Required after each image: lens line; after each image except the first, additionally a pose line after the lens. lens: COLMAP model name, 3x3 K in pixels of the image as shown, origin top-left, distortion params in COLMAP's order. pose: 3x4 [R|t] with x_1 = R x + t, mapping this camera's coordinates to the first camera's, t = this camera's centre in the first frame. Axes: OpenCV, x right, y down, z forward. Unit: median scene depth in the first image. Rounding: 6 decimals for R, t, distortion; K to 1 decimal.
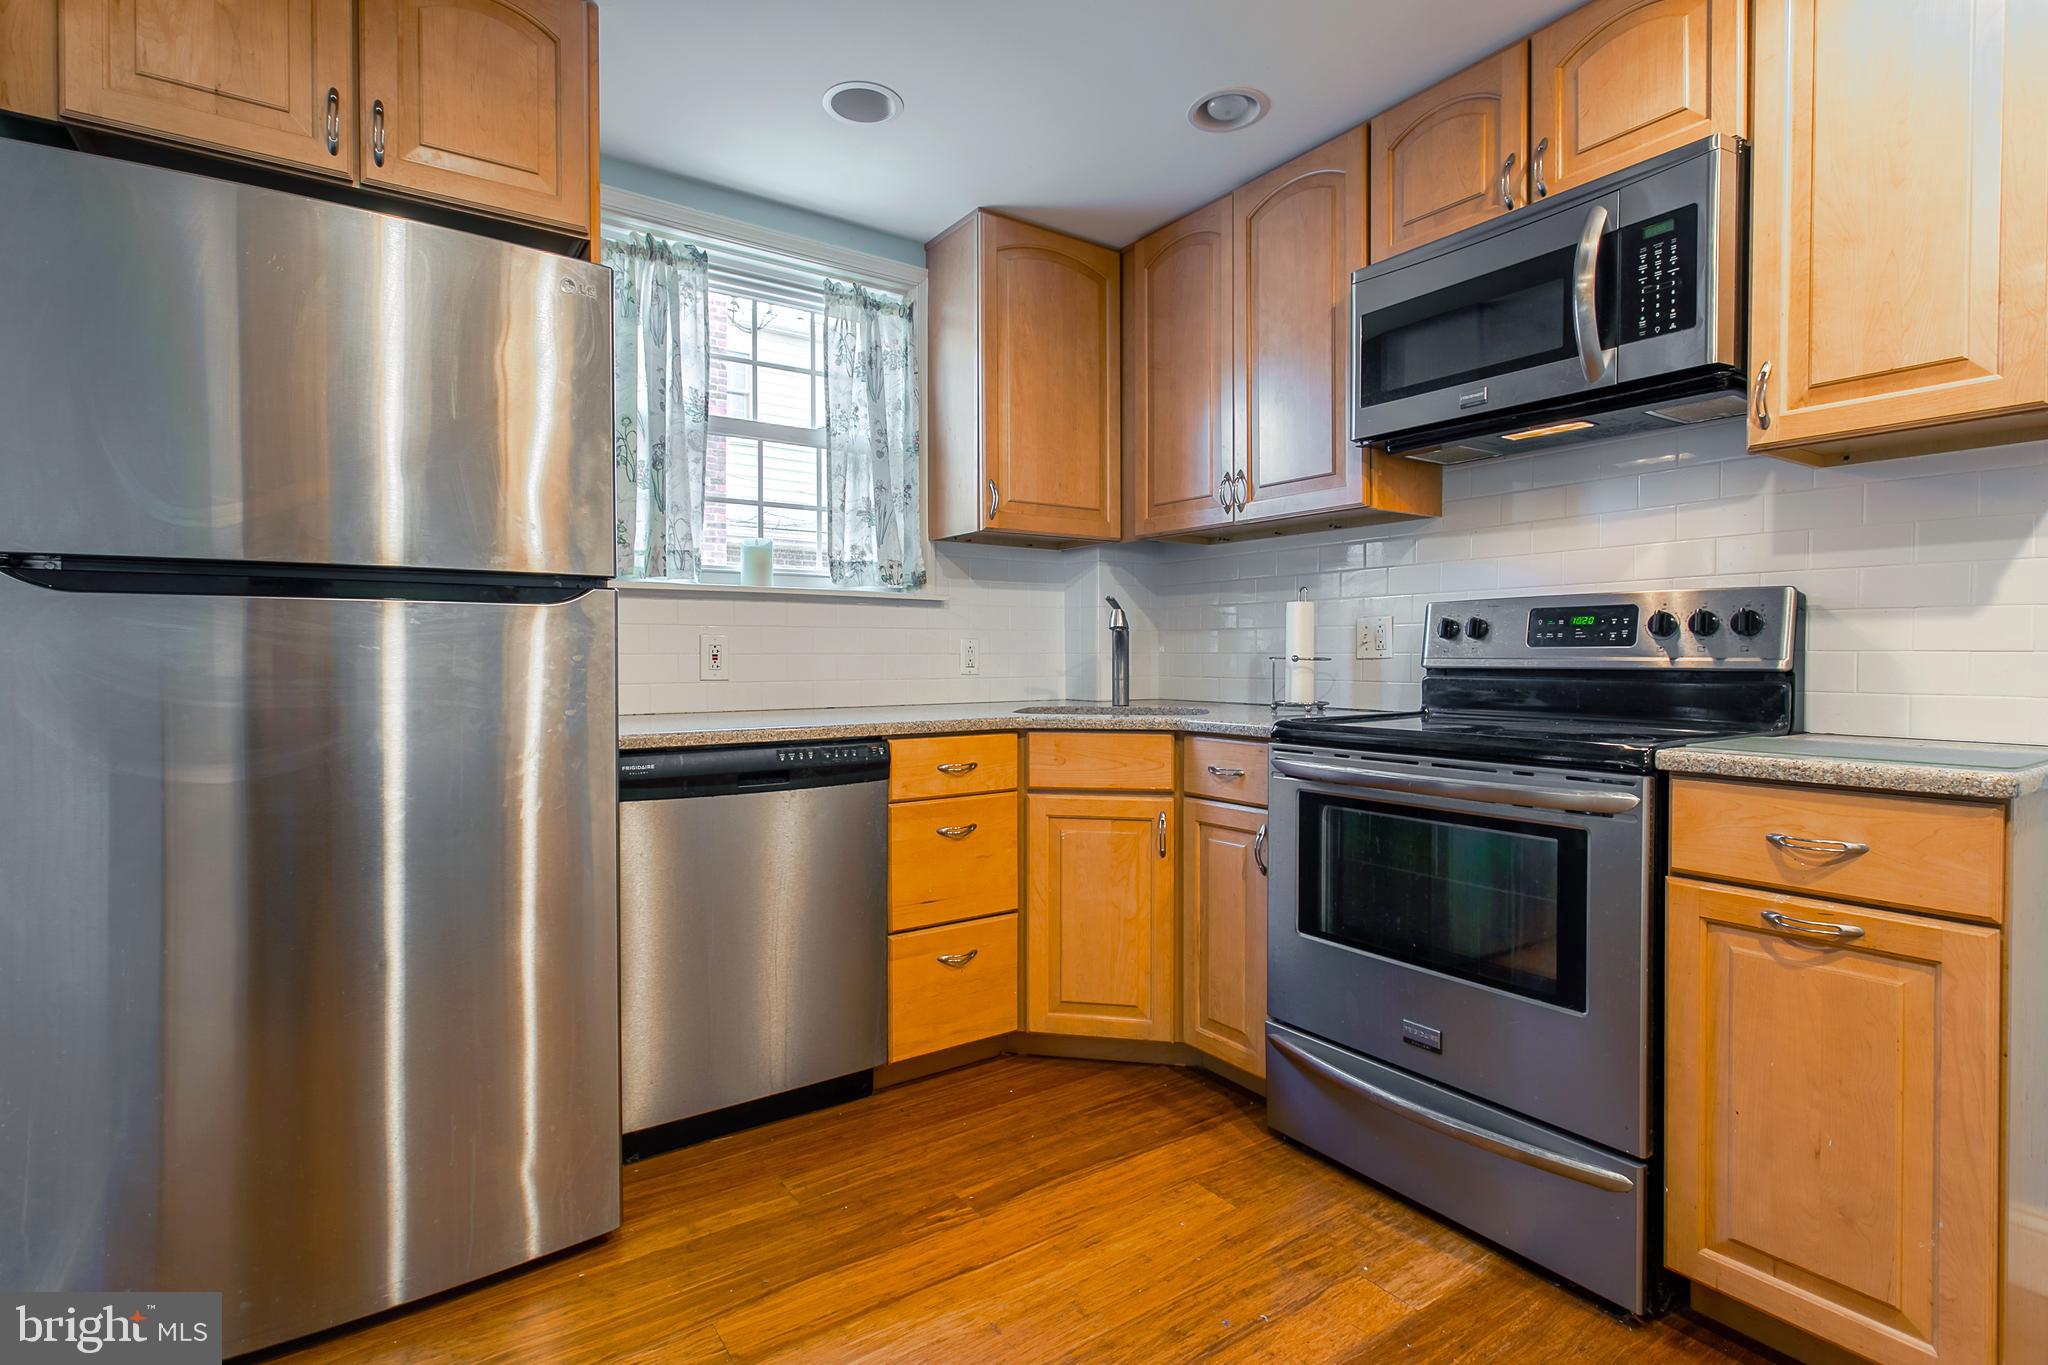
lens RADIAL K [[973.1, 0, 1015.0], [0, 973.1, 665.7], [0, 0, 1]] dist [0.000320, 0.001330]
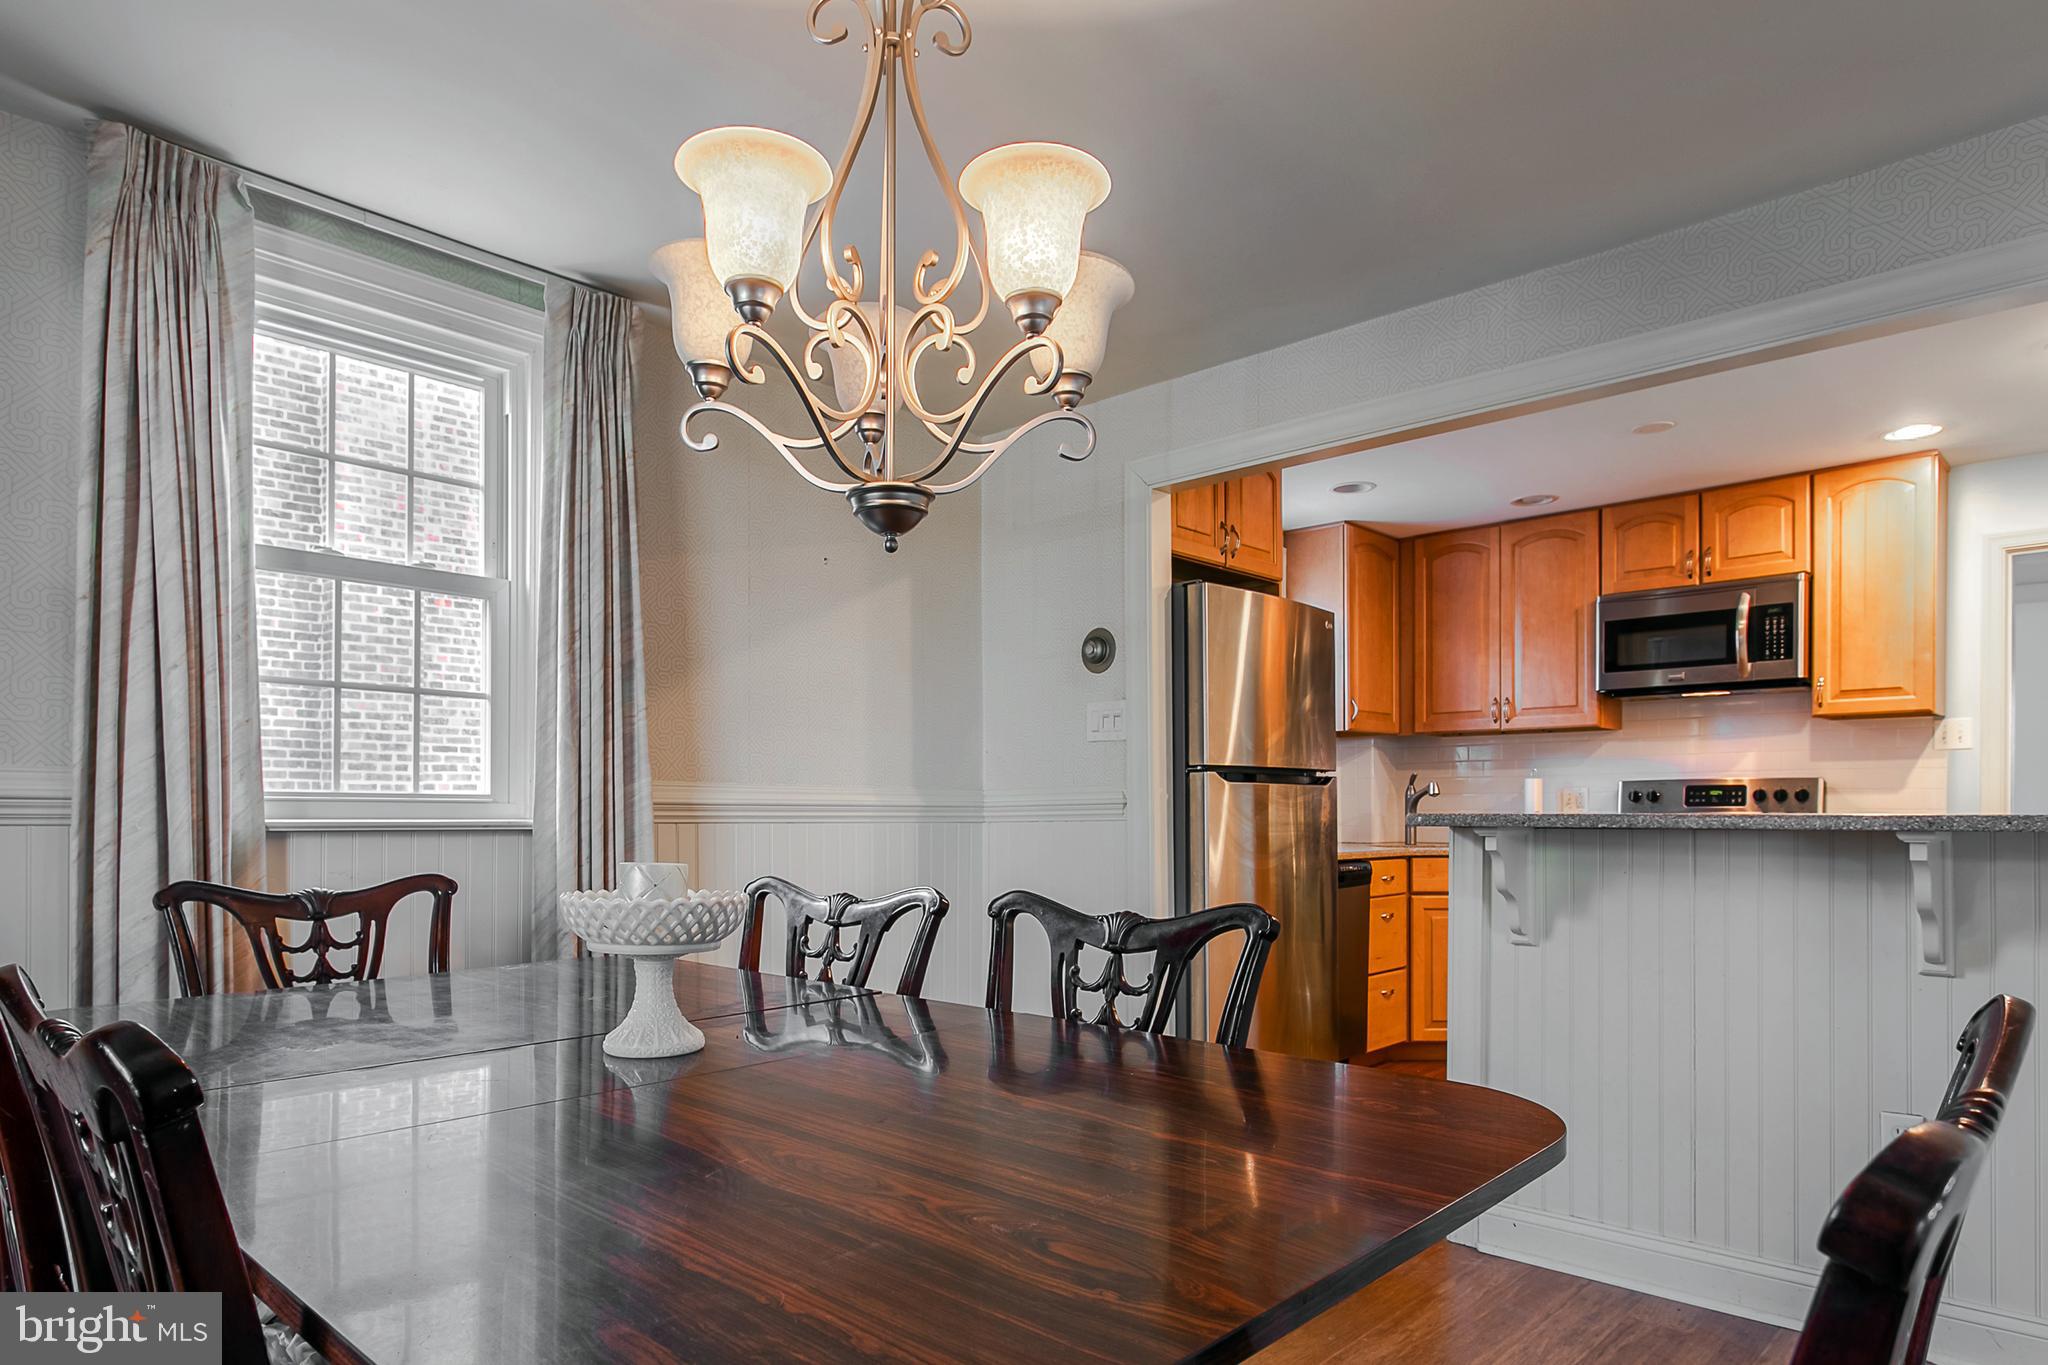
lens RADIAL K [[1200.0, 0, 1068.0], [0, 1200.0, 808.0], [0, 0, 1]] dist [0.008677, 0.000886]
pose [[0.969832, 0.001737, 0.243767, -1.220498], [0.001902, 0.999890, -0.014691, 0.014742], [-0.243766, 0.014711, 0.969723, -0.962813]]
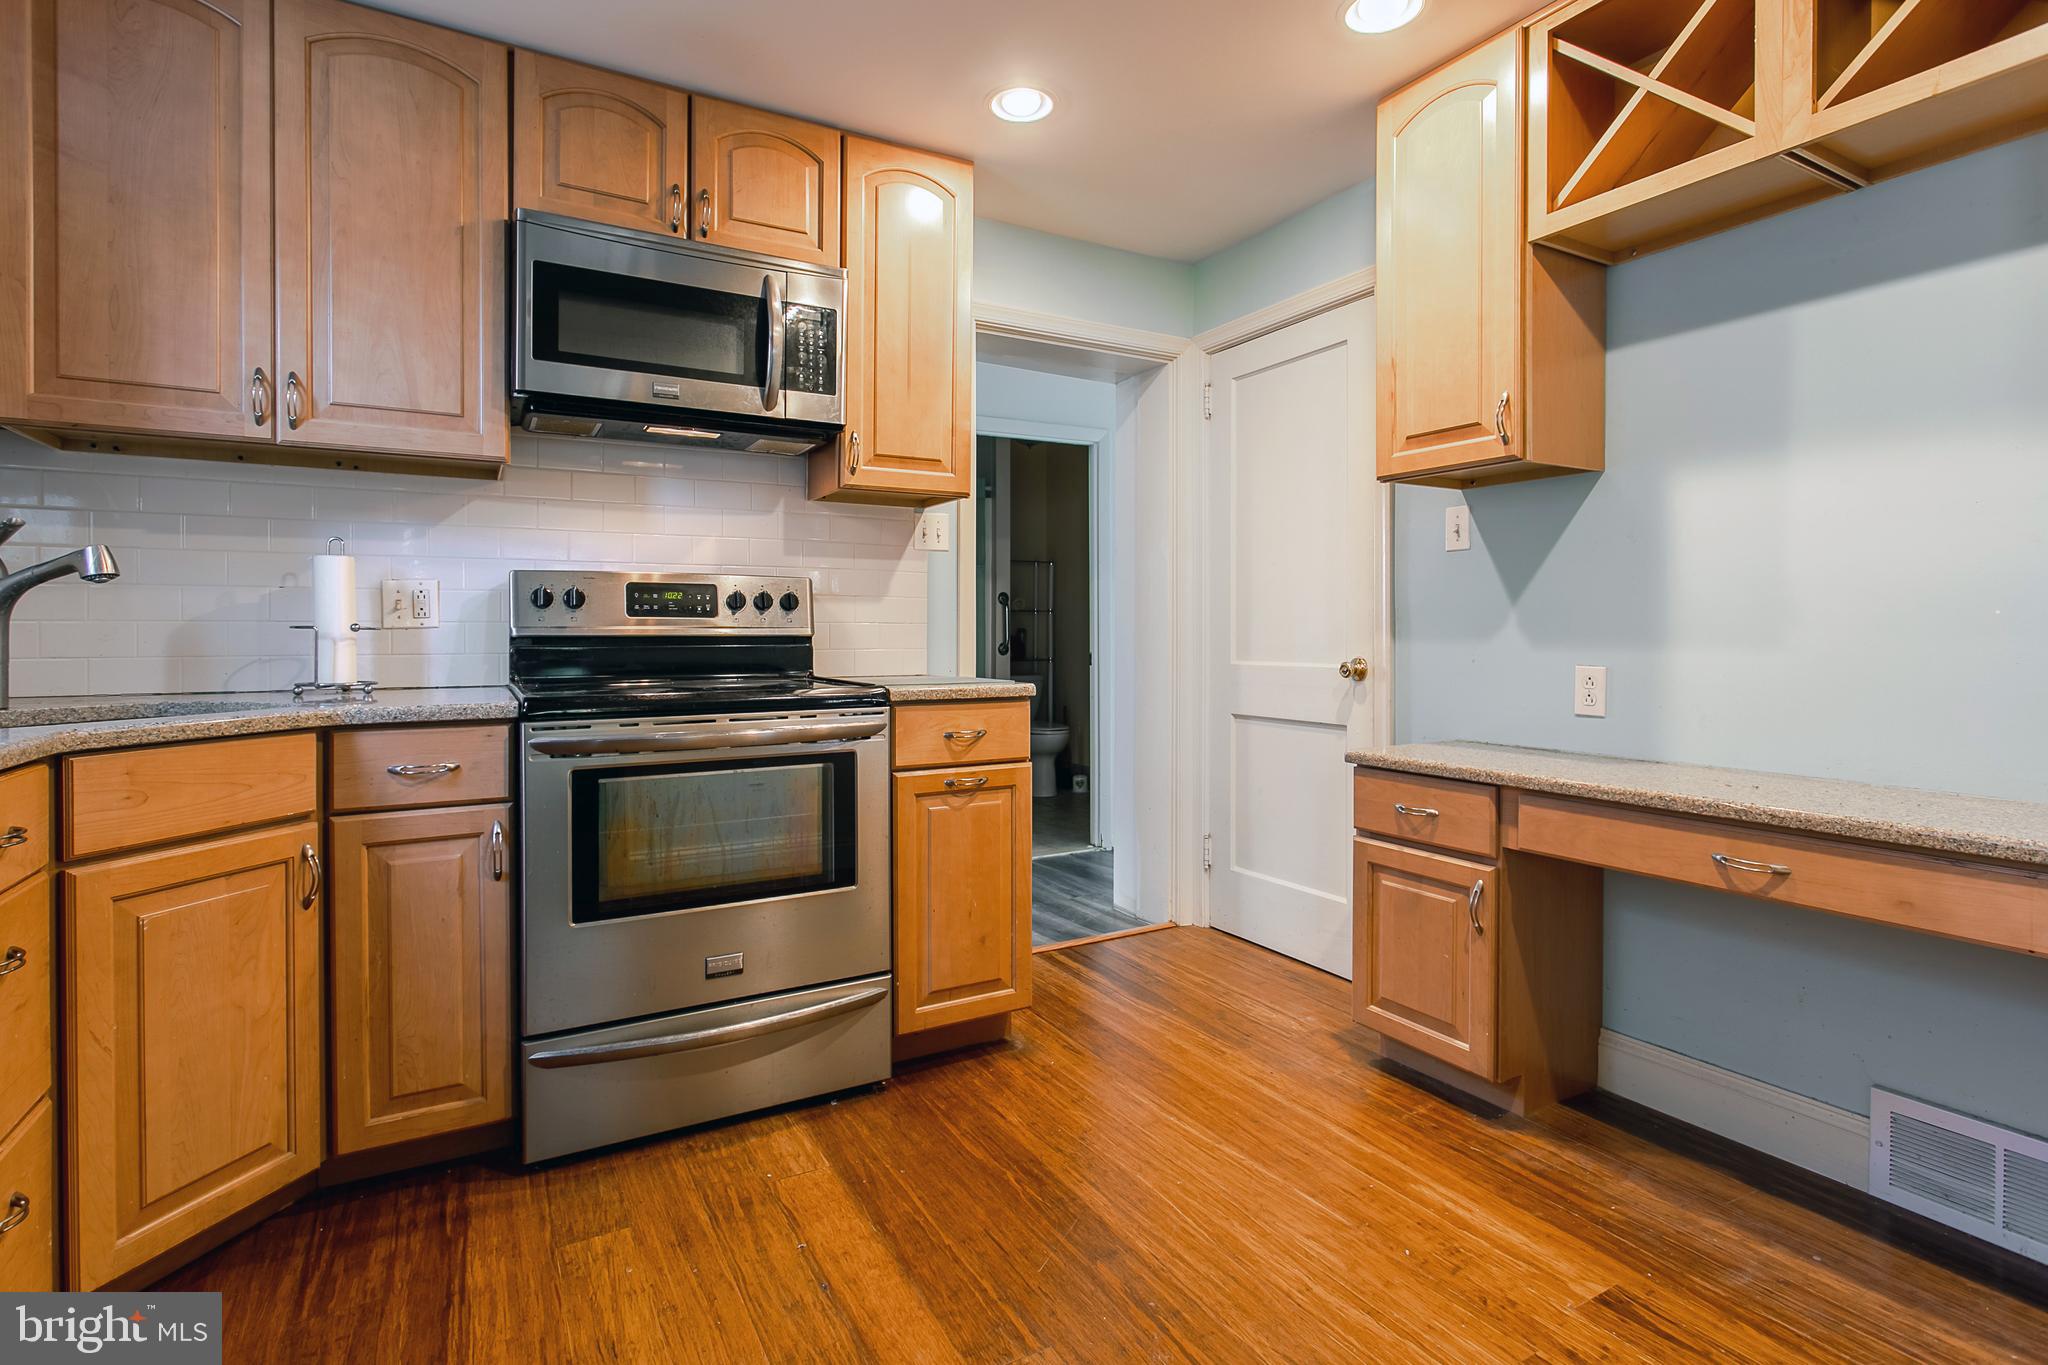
lens RADIAL K [[973.1, 0, 1022.8], [0, 973.1, 633.5], [0, 0, 1]] dist [0.000320, 0.001330]
pose [[0.096169, -0.001334, 0.995364, -0.569466], [0.011364, 0.999935, 0.000242, 0.004450], [-0.995300, 0.011289, 0.096178, 0.478825]]
